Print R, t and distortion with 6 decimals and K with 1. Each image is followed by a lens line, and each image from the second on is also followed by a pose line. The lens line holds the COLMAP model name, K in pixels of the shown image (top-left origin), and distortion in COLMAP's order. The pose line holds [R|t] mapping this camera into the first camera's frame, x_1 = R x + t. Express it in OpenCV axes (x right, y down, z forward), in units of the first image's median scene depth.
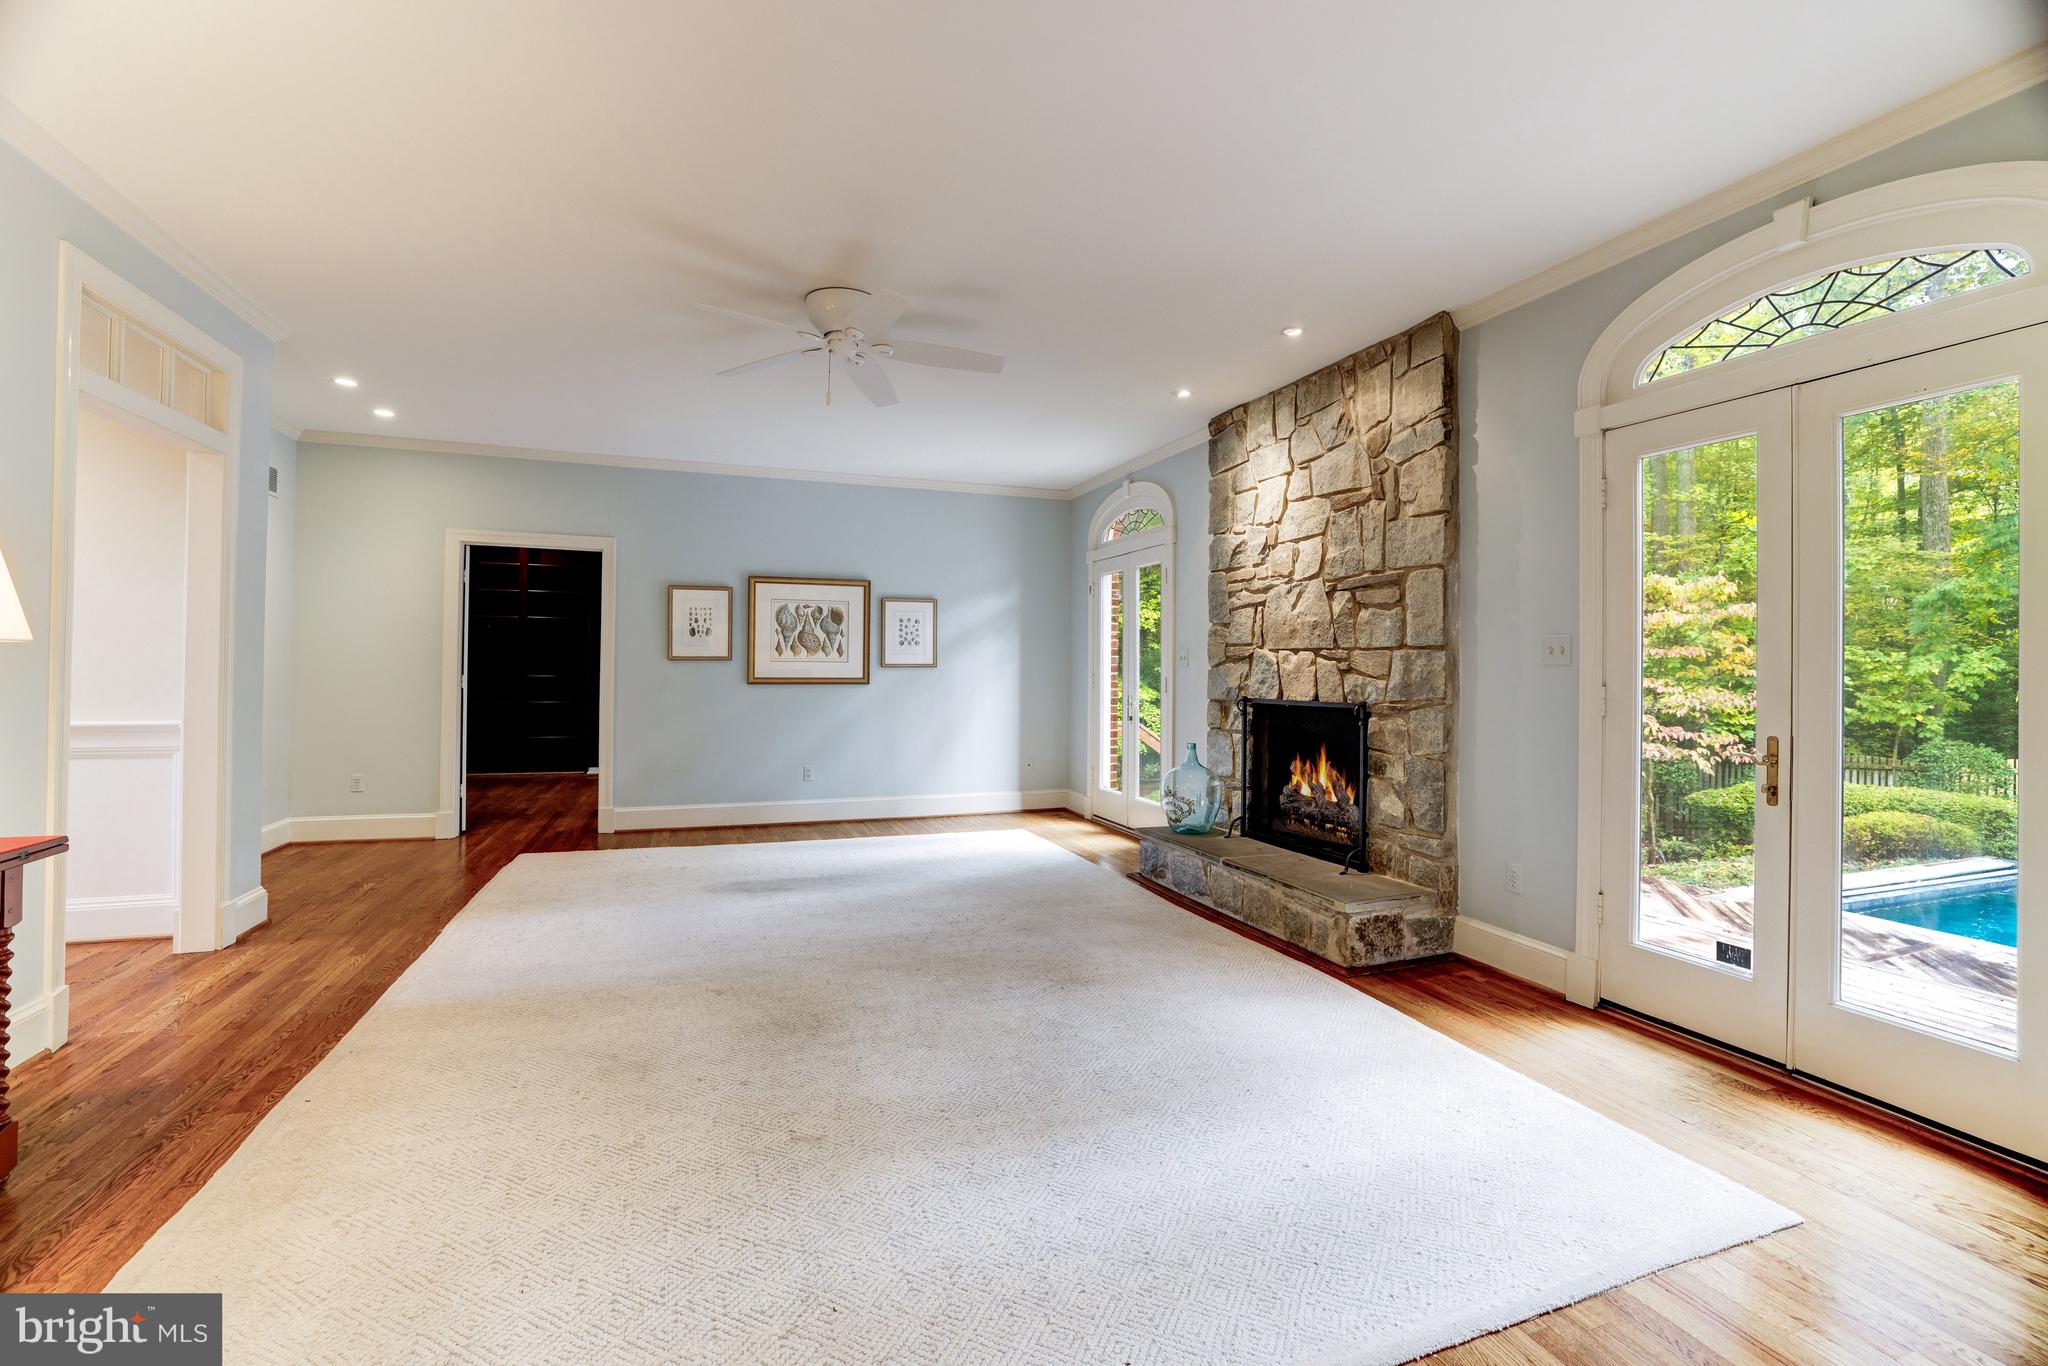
lens RADIAL K [[893.1, 0, 1019.8], [0, 893.1, 669.2], [0, 0, 1]] dist [-0.049042, 0.020578]
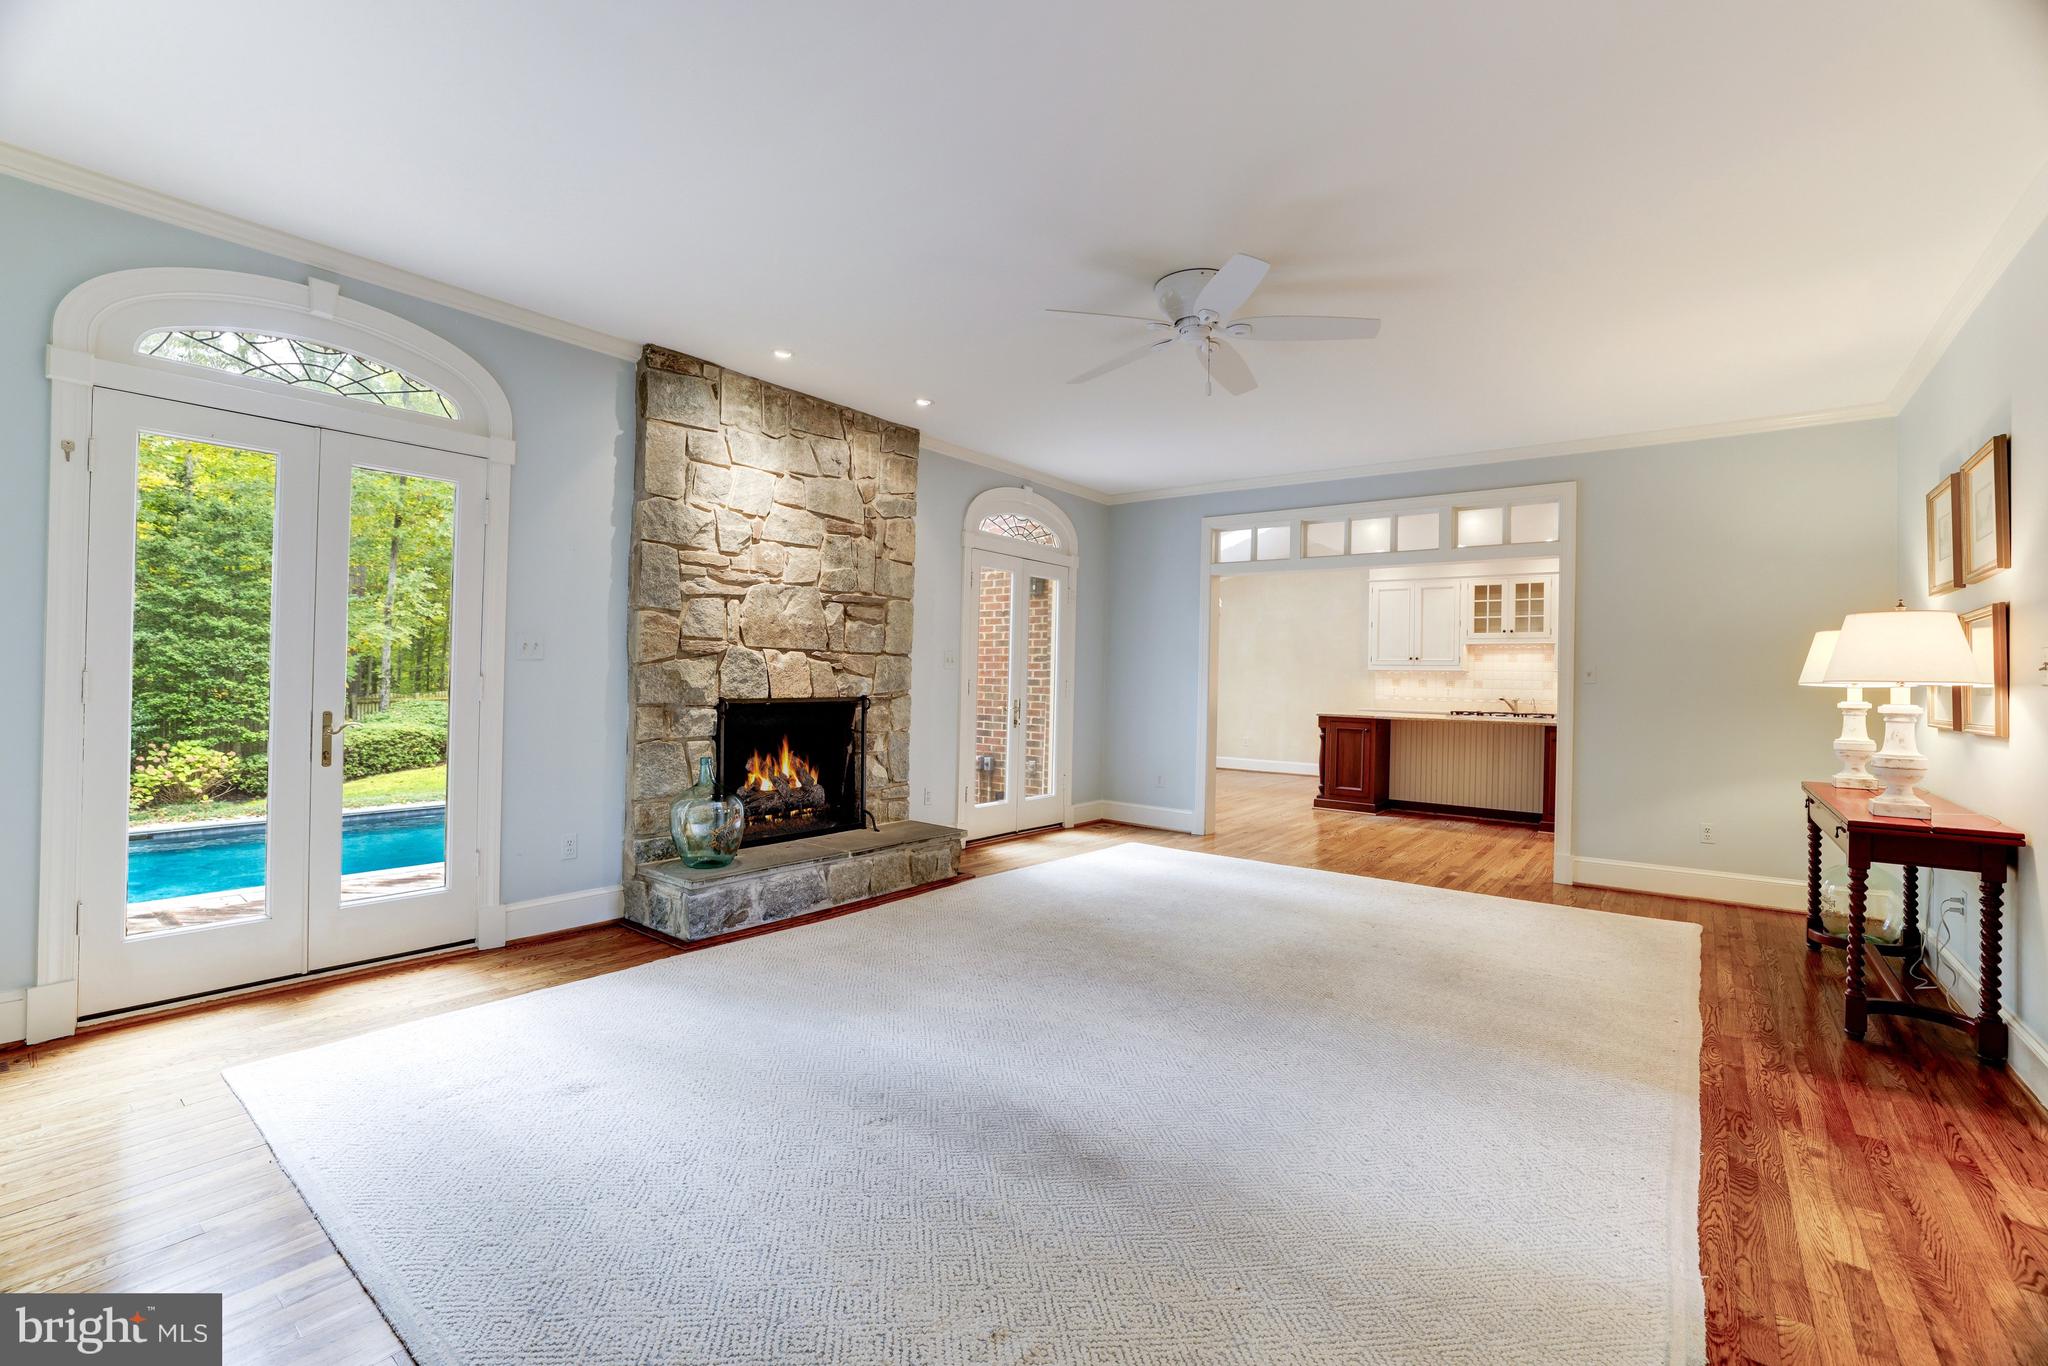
lens RADIAL K [[893.1, 0, 1019.8], [0, 893.1, 669.2], [0, 0, 1]] dist [-0.049042, 0.020578]
pose [[-0.525565, -0.020050, 0.850517, -0.733158], [-0.030184, 0.999532, 0.004911, -0.012153], [-0.850218, -0.023091, -0.525924, 1.336035]]
